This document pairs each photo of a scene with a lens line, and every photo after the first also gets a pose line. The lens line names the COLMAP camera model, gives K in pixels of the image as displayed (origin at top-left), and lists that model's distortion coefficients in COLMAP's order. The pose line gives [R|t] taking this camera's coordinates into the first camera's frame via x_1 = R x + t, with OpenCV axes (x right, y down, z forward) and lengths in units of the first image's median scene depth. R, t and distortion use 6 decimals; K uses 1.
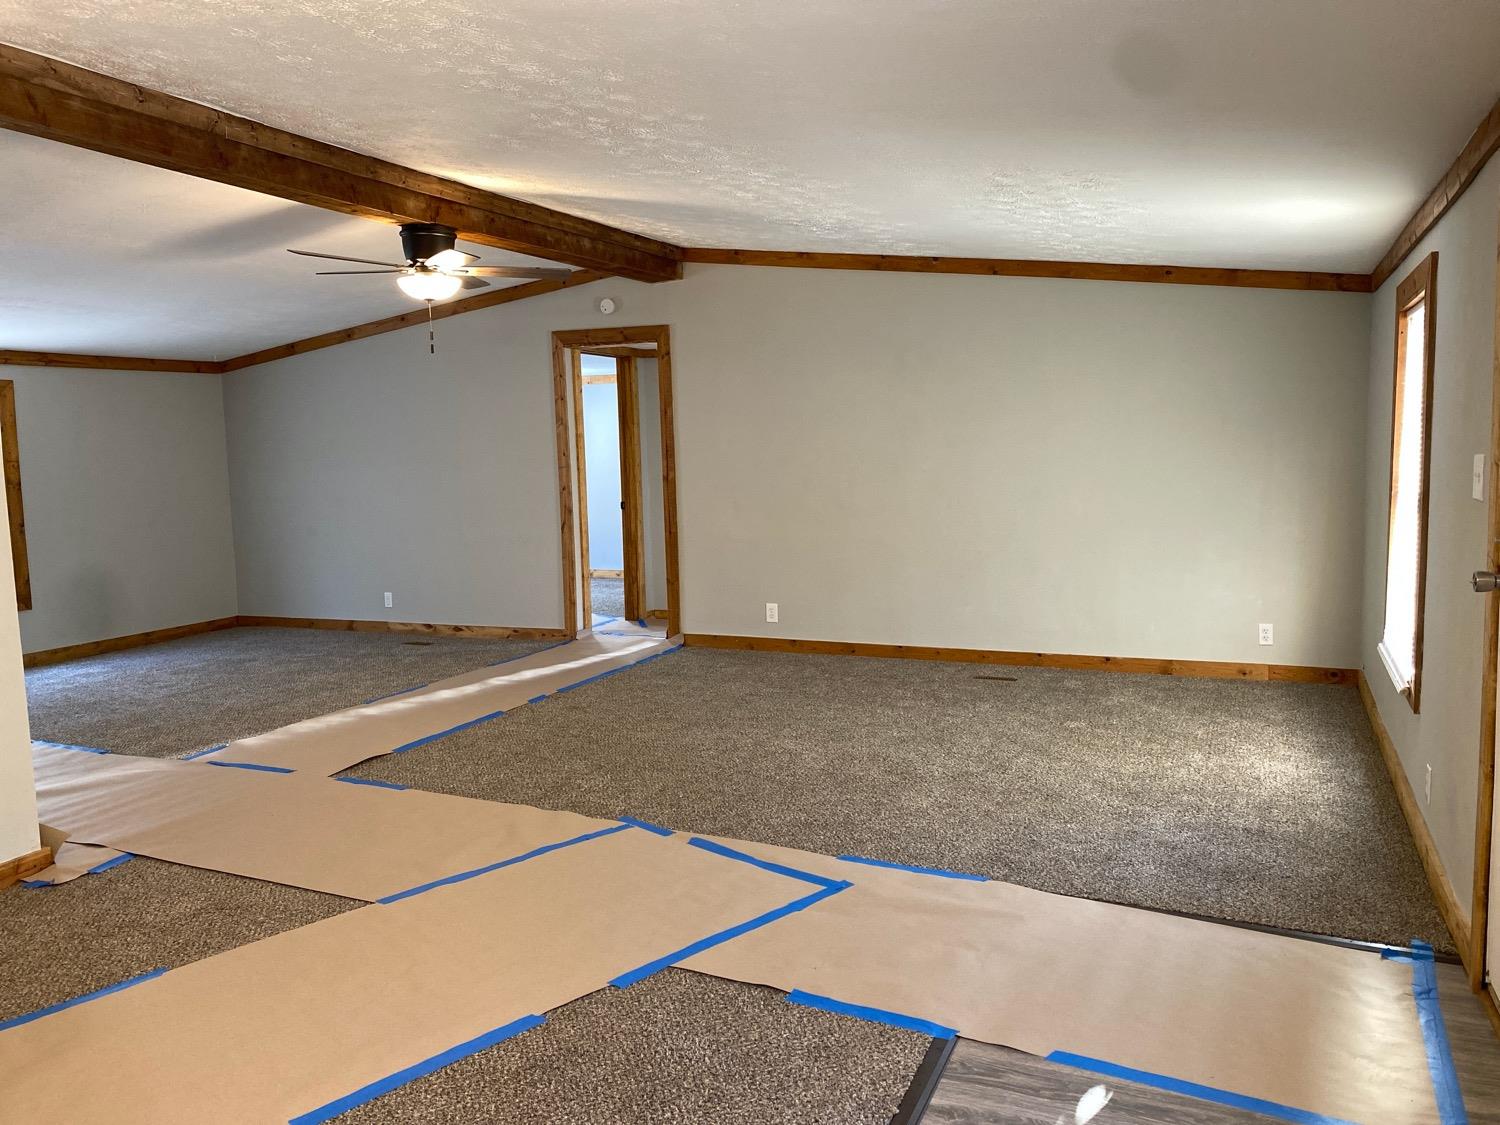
lens RADIAL K [[1174.2, 0, 745.0], [0, 1174.2, 553.9], [0, 0, 1]] dist [-0.001170, -0.024940]
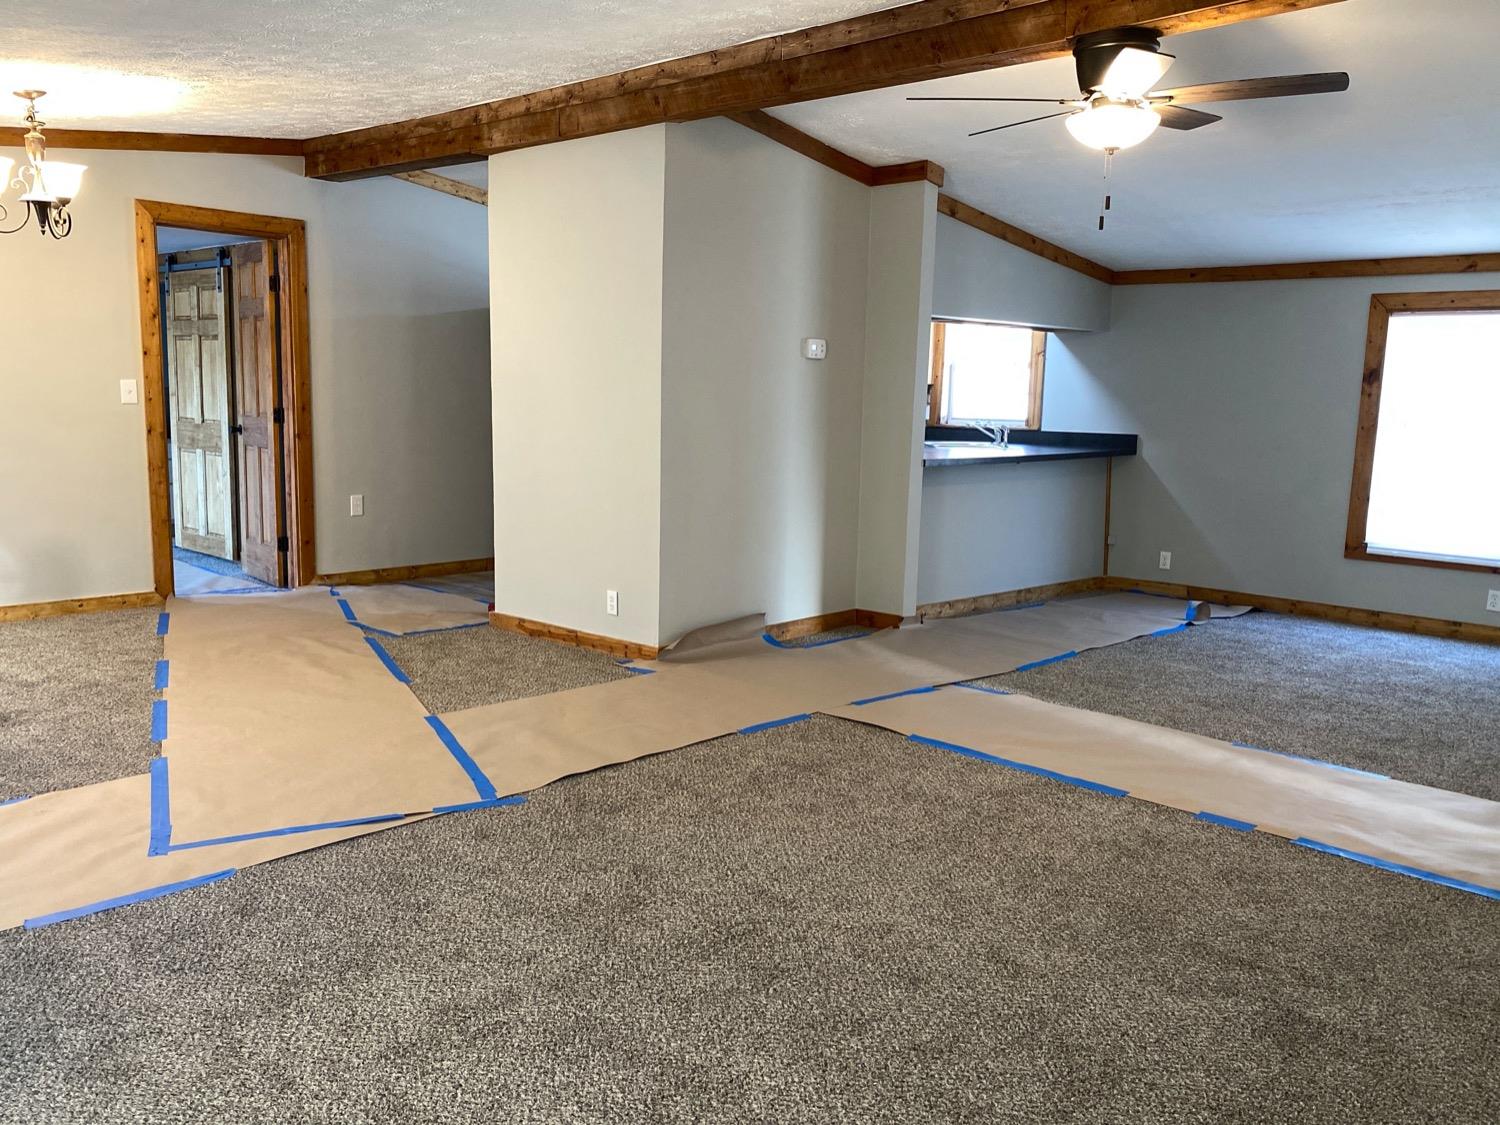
lens RADIAL K [[1174.2, 0, 745.0], [0, 1174.2, 553.9], [0, 0, 1]] dist [-0.001170, -0.024940]
pose [[-0.330992, 0.154640, -0.930876, 0.629156], [-0.101409, 0.974939, 0.198018, -0.139859], [0.938169, 0.159942, -0.307015, 1.431398]]
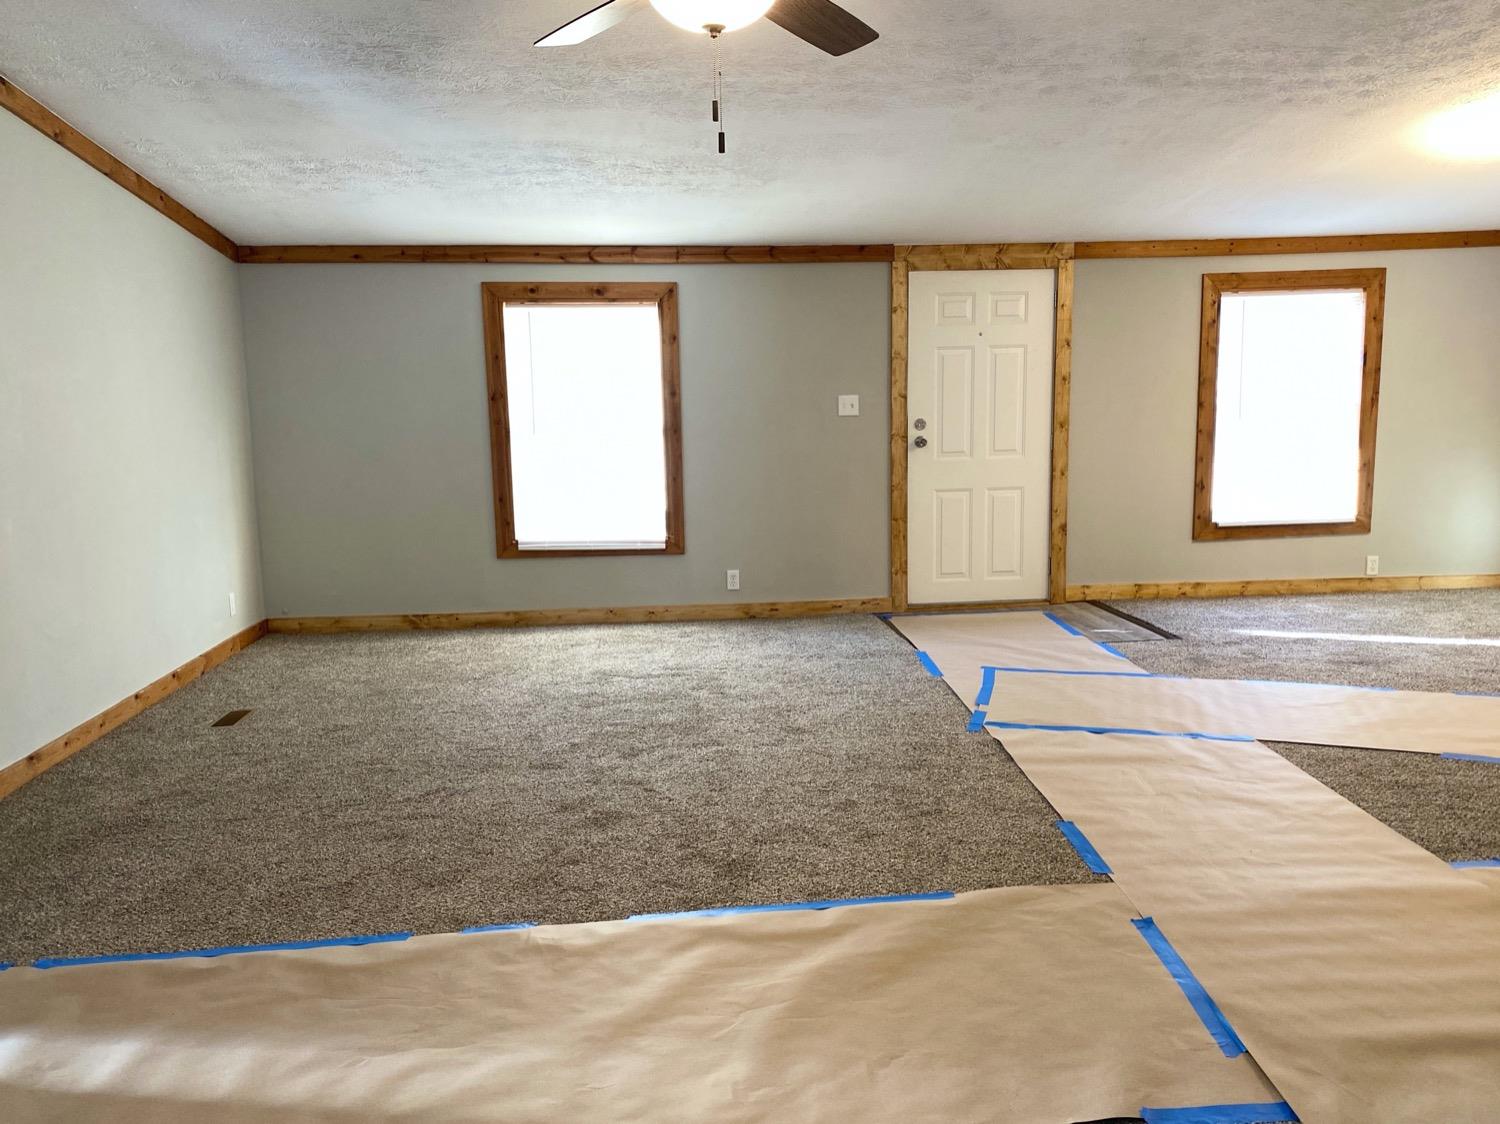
lens RADIAL K [[1138.5, 0, 750.0], [0, 1138.5, 562.0], [0, 0, 1]] dist [0.136888, -0.254443]
pose [[-0.496305, -0.090394, 0.863430, -0.909296], [0.111814, 0.979625, 0.166830, -0.120178], [-0.860918, 0.179343, -0.476085, 1.684223]]
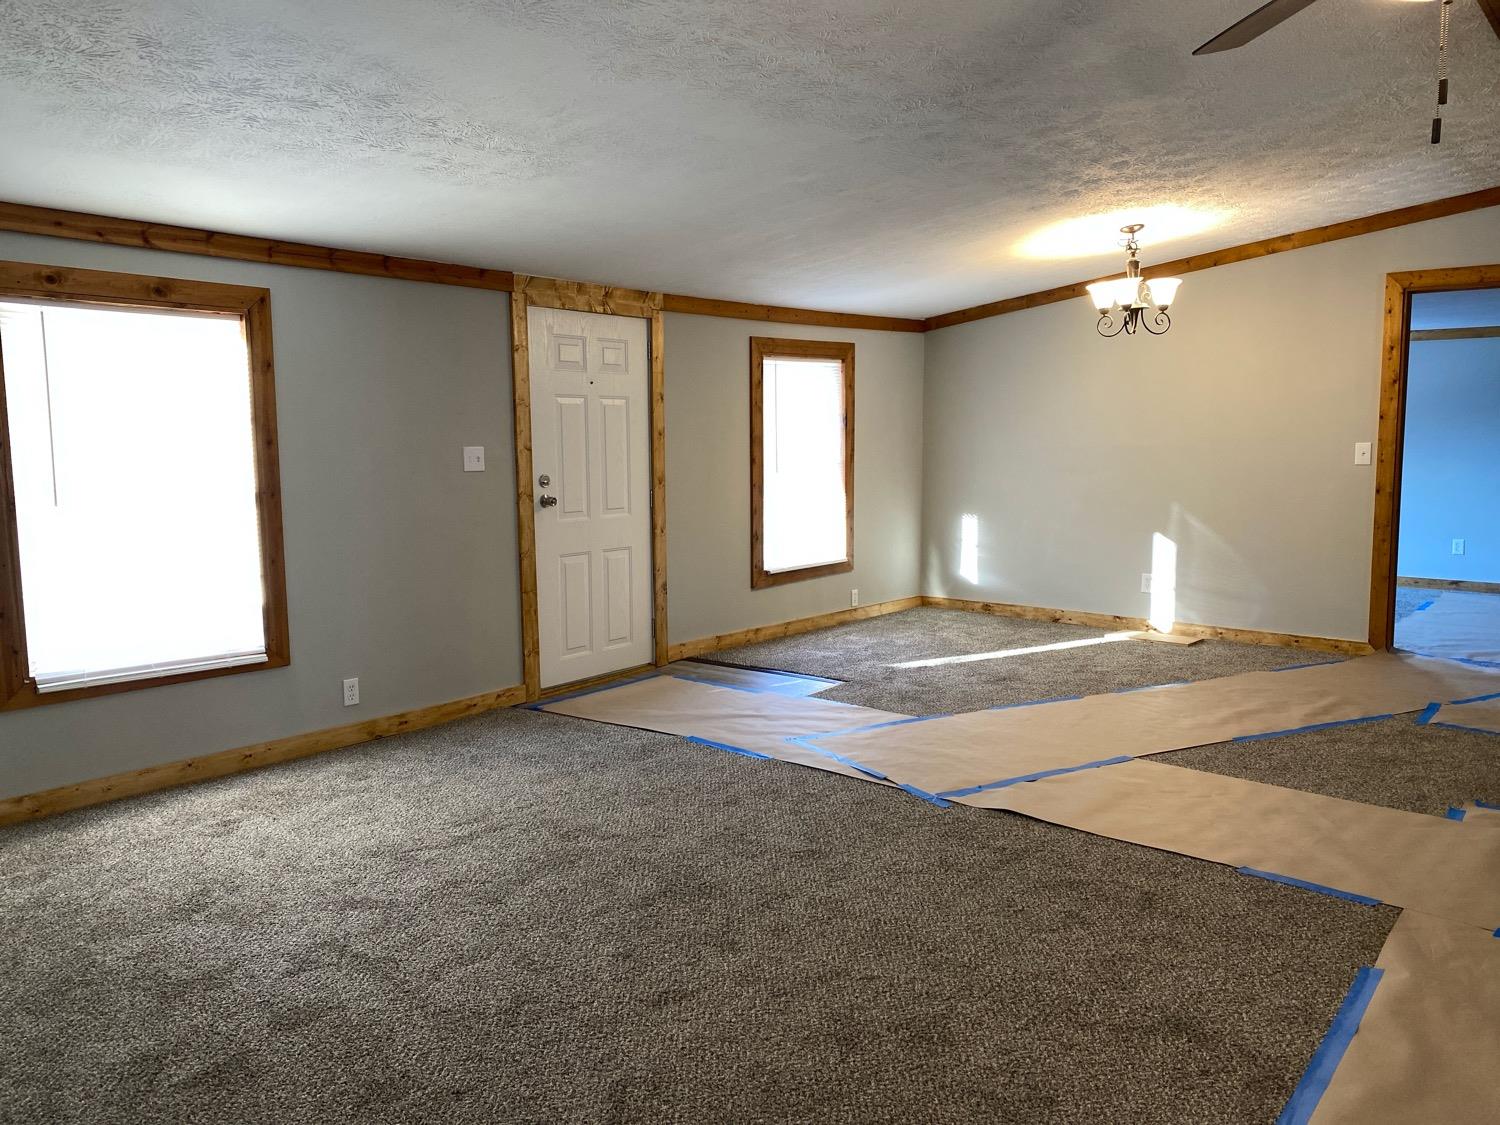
lens RADIAL K [[1126.2, 0, 780.9], [0, 1126.2, 559.4], [0, 0, 1]] dist [0.065355, -0.093852]
pose [[-0.966116, 0.007396, 0.258002, -0.219320], [0.057994, 0.980251, 0.189063, -0.167505], [-0.251508, 0.197620, -0.947465, 1.945816]]
